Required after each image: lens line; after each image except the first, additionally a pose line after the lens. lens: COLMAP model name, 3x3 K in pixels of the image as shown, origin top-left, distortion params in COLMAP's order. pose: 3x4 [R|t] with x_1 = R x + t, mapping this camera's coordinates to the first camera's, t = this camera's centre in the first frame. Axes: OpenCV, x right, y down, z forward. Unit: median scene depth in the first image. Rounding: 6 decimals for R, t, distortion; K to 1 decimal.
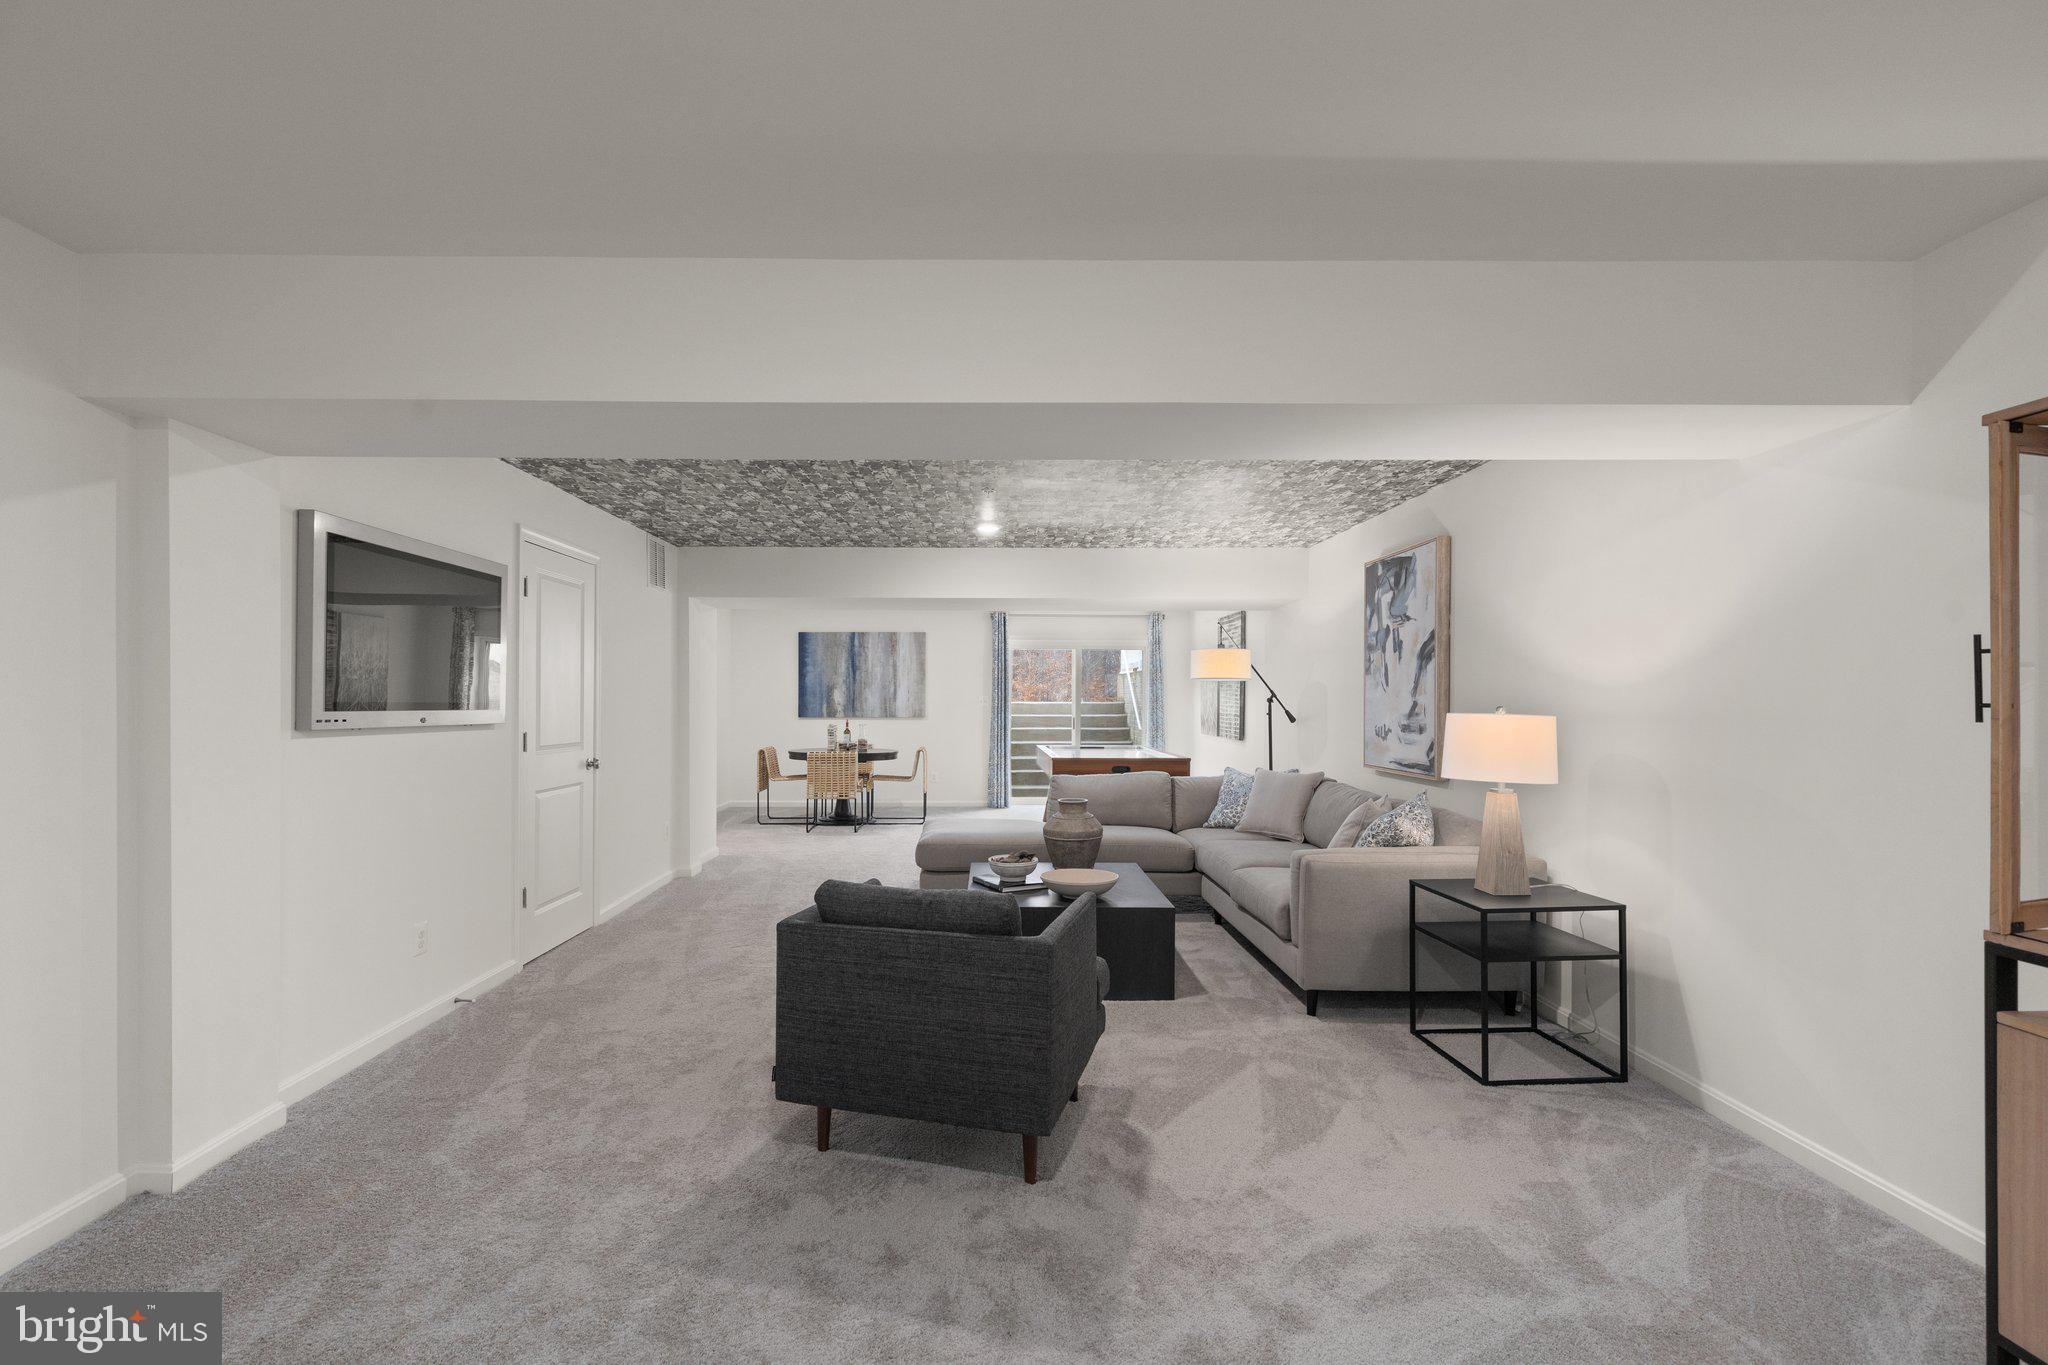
lens RADIAL K [[929.8, 0, 971.0], [0, 929.8, 695.9], [0, 0, 1]] dist [0.008483, -0.002180]
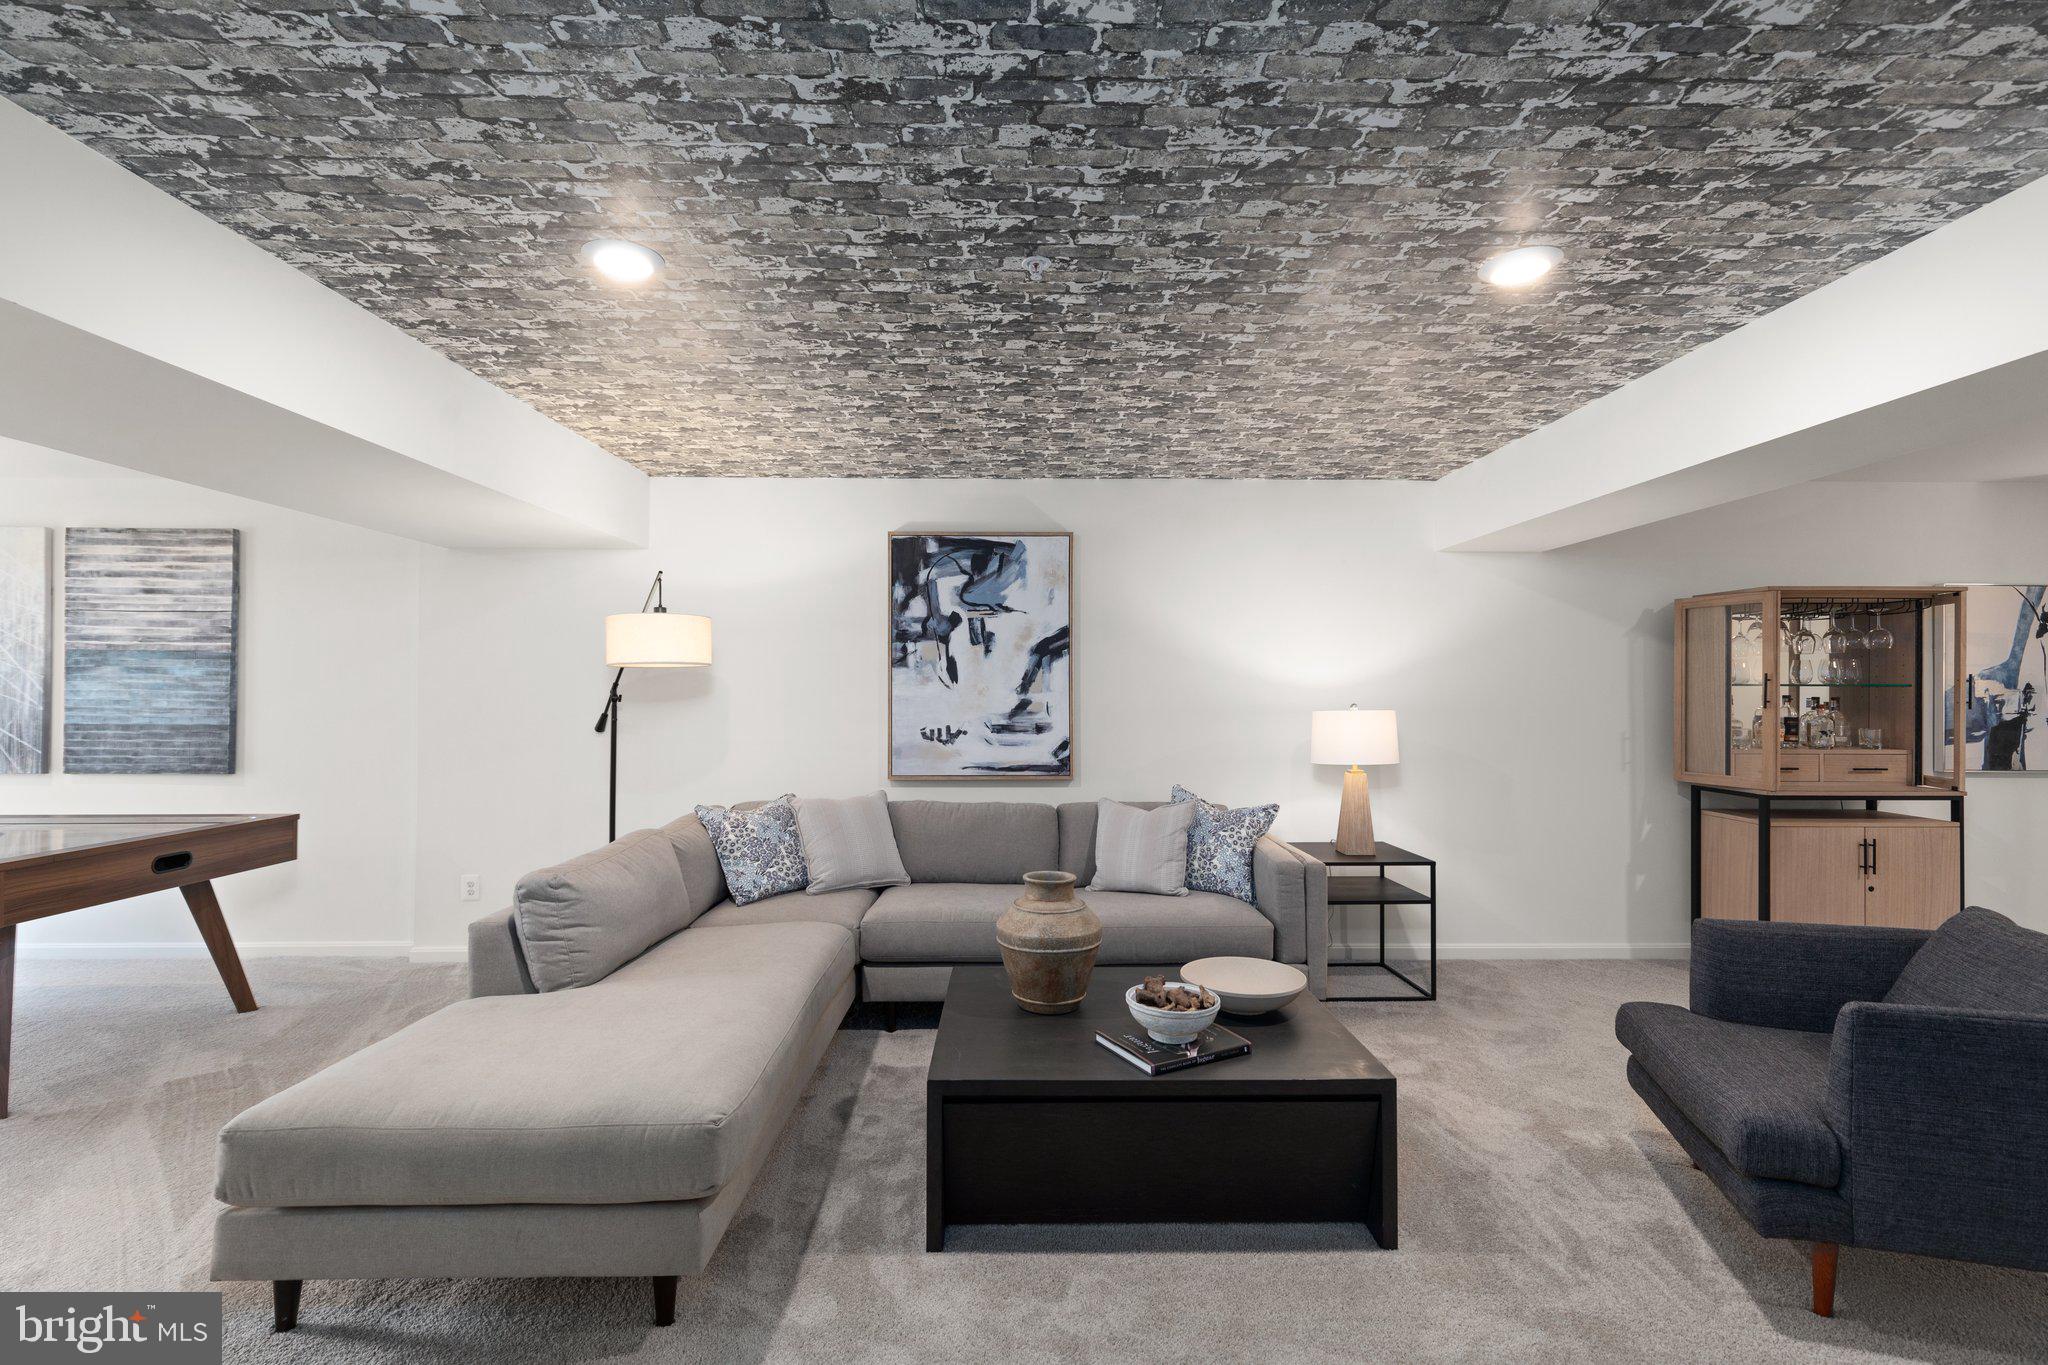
lens RADIAL K [[929.8, 0, 1032.7], [0, 929.8, 684.0], [0, 0, 1]] dist [0.008483, -0.002180]
pose [[-0.022247, 0.008656, 0.999715, -0.193938], [-0.005415, 0.999947, -0.008779, -0.000618], [-0.999738, -0.005609, -0.022199, 0.425598]]
